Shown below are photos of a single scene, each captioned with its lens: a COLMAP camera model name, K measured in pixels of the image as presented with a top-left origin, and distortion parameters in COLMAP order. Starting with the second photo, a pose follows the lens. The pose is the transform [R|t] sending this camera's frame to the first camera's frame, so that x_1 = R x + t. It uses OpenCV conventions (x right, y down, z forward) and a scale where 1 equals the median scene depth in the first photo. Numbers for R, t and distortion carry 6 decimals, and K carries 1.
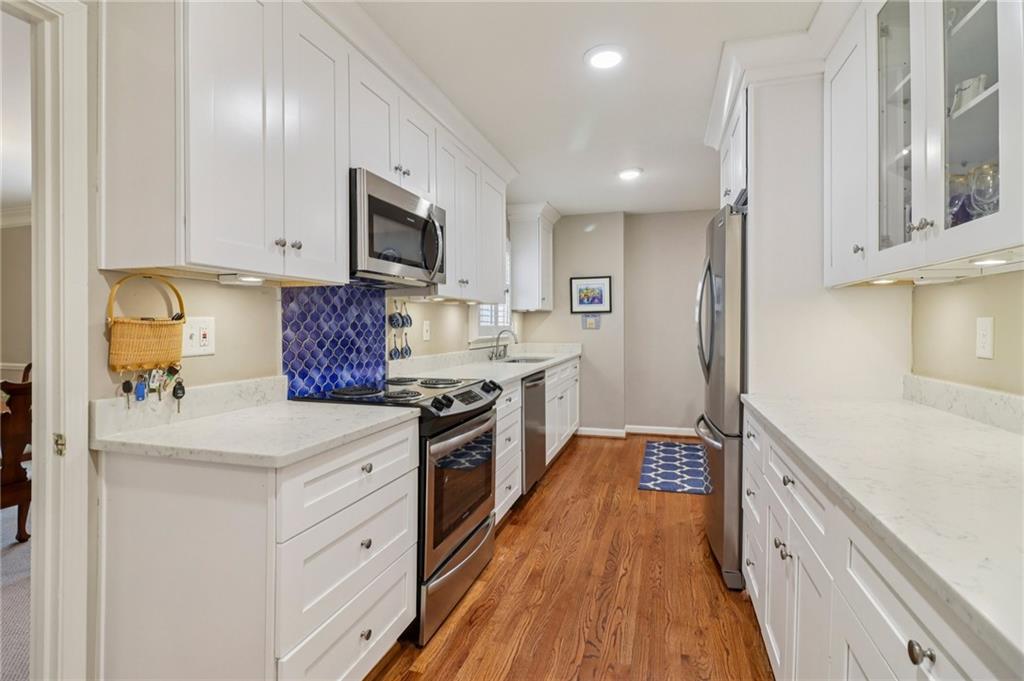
lens RADIAL K [[486.4, 0, 521.4], [0, 486.4, 326.2], [0, 0, 1]] dist [0.001578, -0.015236]
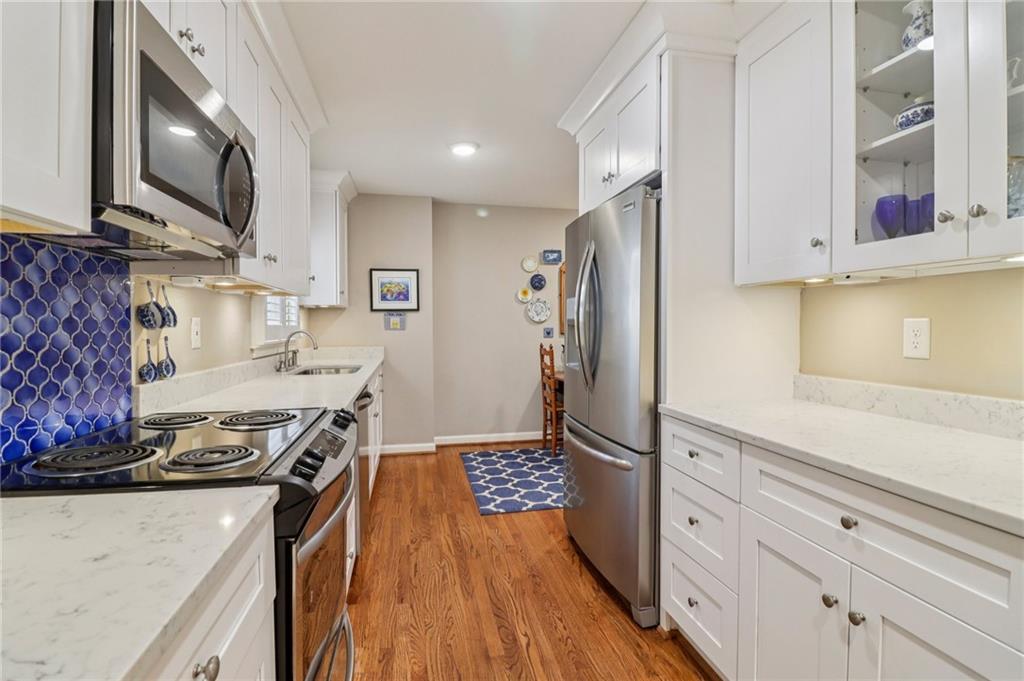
lens RADIAL K [[487.7, 0, 517.4], [0, 487.7, 332.2], [0, 0, 1]] dist [0.001064, -0.011739]
pose [[0.880402, -0.003196, 0.474217, -0.146138], [-0.002012, 0.999943, 0.010475, 0.001118], [-0.474223, -0.010176, 0.880346, 0.273161]]
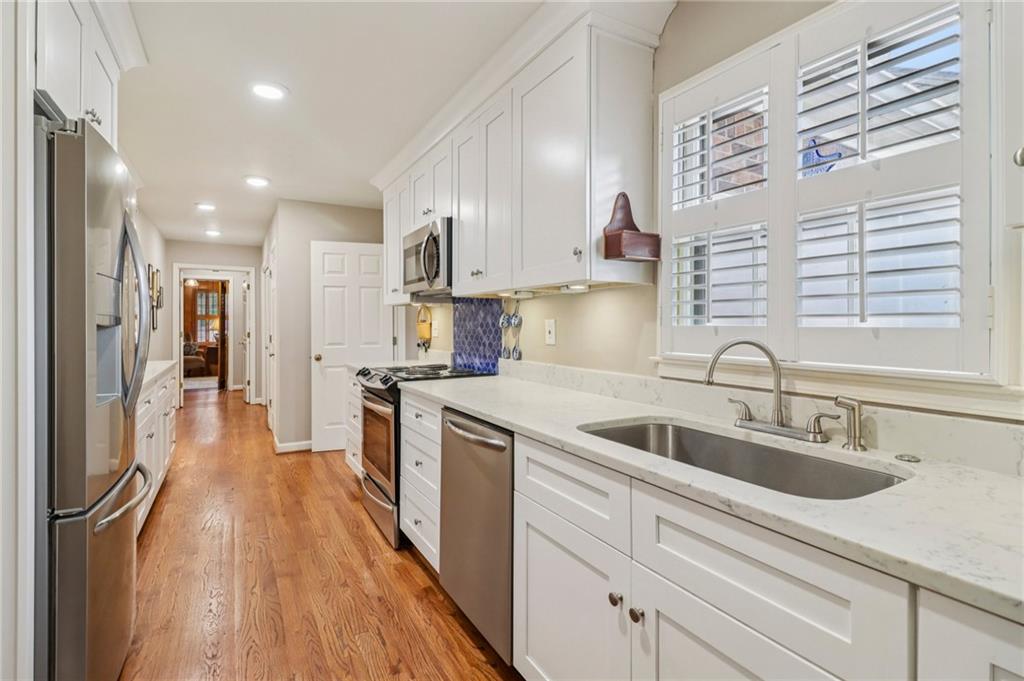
lens RADIAL K [[491.5, 0, 525.8], [0, 491.5, 322.6], [0, 0, 1]] dist [-0.000335, -0.013074]
pose [[-0.678431, 0.000614, -0.734664, 0.467280], [0.000627, 1.000000, 0.000258, -0.007095], [0.734664, -0.000286, -0.678431, 1.725932]]
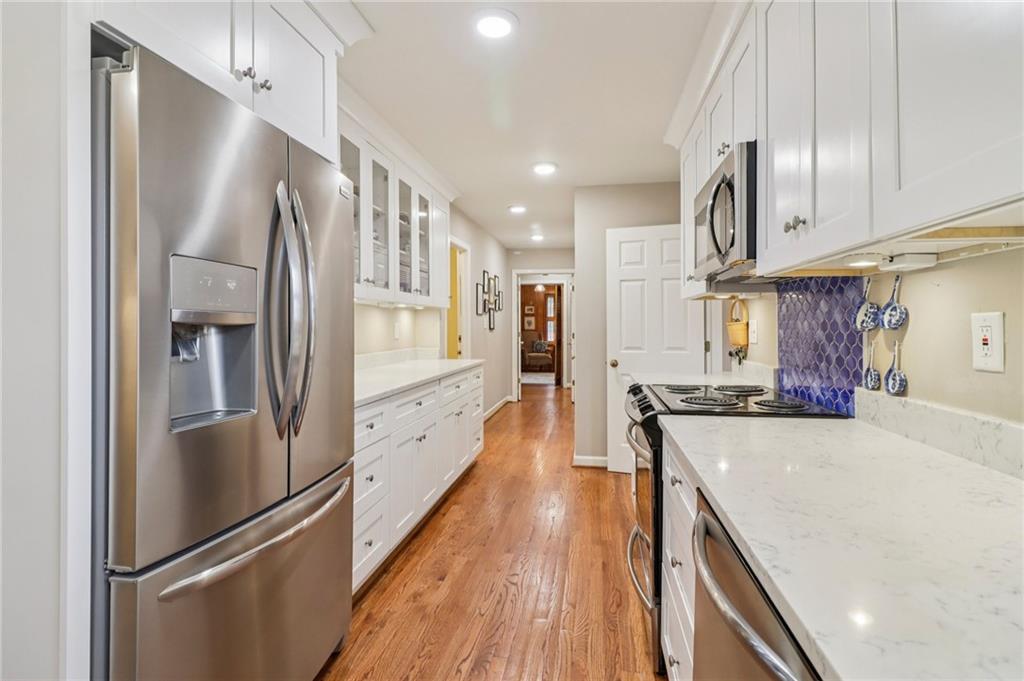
lens RADIAL K [[486.4, 0, 521.4], [0, 486.4, 326.2], [0, 0, 1]] dist [0.001578, -0.015236]
pose [[-0.992354, 0.000731, -0.123425, 0.185509], [0.000262, 0.999993, 0.003820, -0.003129], [0.123427, 0.003758, -0.992347, 1.477410]]
